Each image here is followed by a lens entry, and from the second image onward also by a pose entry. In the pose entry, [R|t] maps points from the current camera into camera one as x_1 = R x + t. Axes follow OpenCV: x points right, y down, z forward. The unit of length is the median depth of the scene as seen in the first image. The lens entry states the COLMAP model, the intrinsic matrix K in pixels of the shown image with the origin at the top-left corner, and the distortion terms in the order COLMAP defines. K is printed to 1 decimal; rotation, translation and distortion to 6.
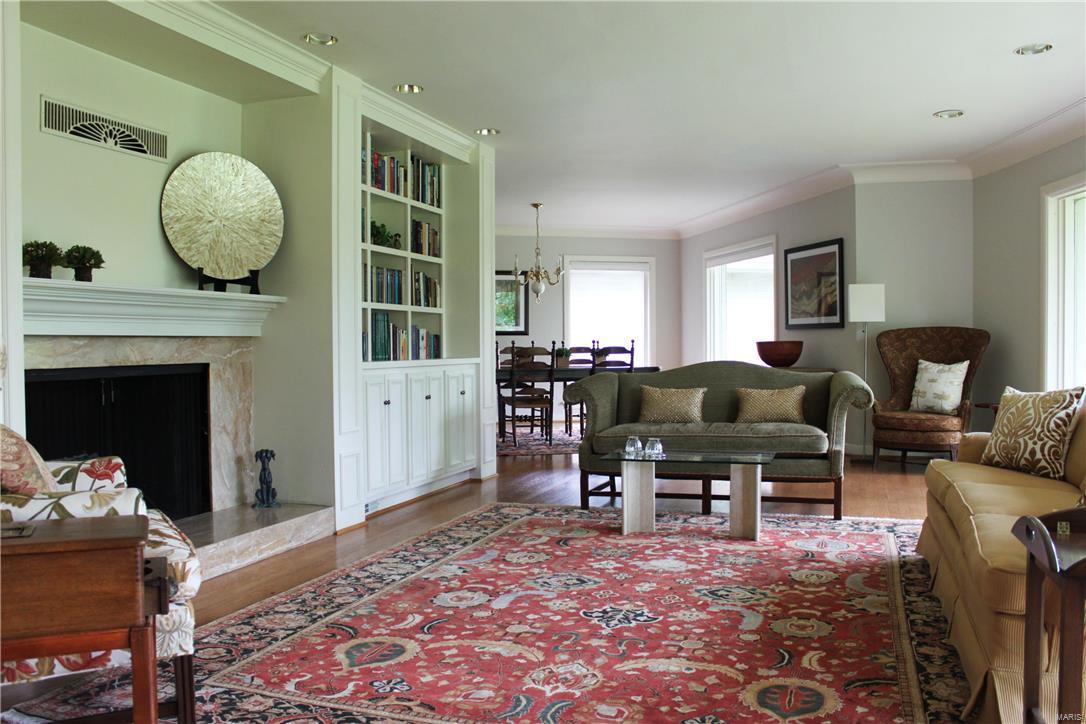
lens RADIAL K [[911.4, 0, 543.3], [0, 911.4, 357.7], [0, 0, 1]] dist [-0.147623, 0.127653]
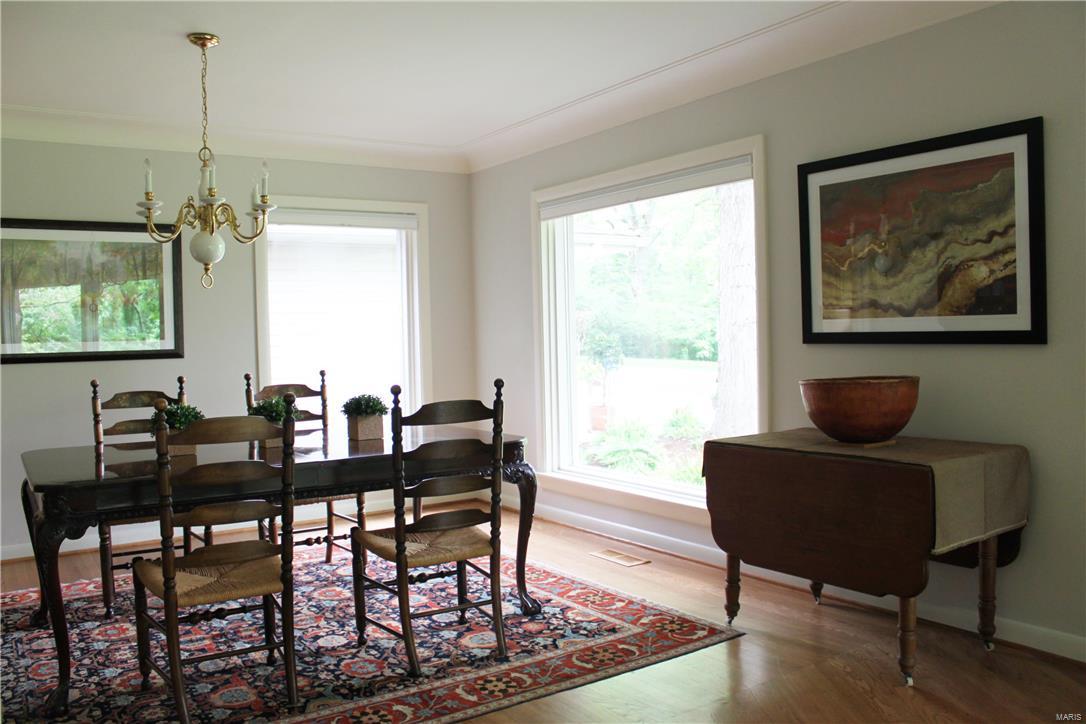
lens RADIAL K [[911.4, 0, 543.6], [0, 911.4, 372.6], [0, 0, 1]] dist [-0.147623, 0.127653]
pose [[0.926005, -0.027344, 0.376519, -0.020499], [0.020760, 0.999553, 0.021533, -0.026910], [-0.376940, -0.012123, 0.926159, 0.597506]]
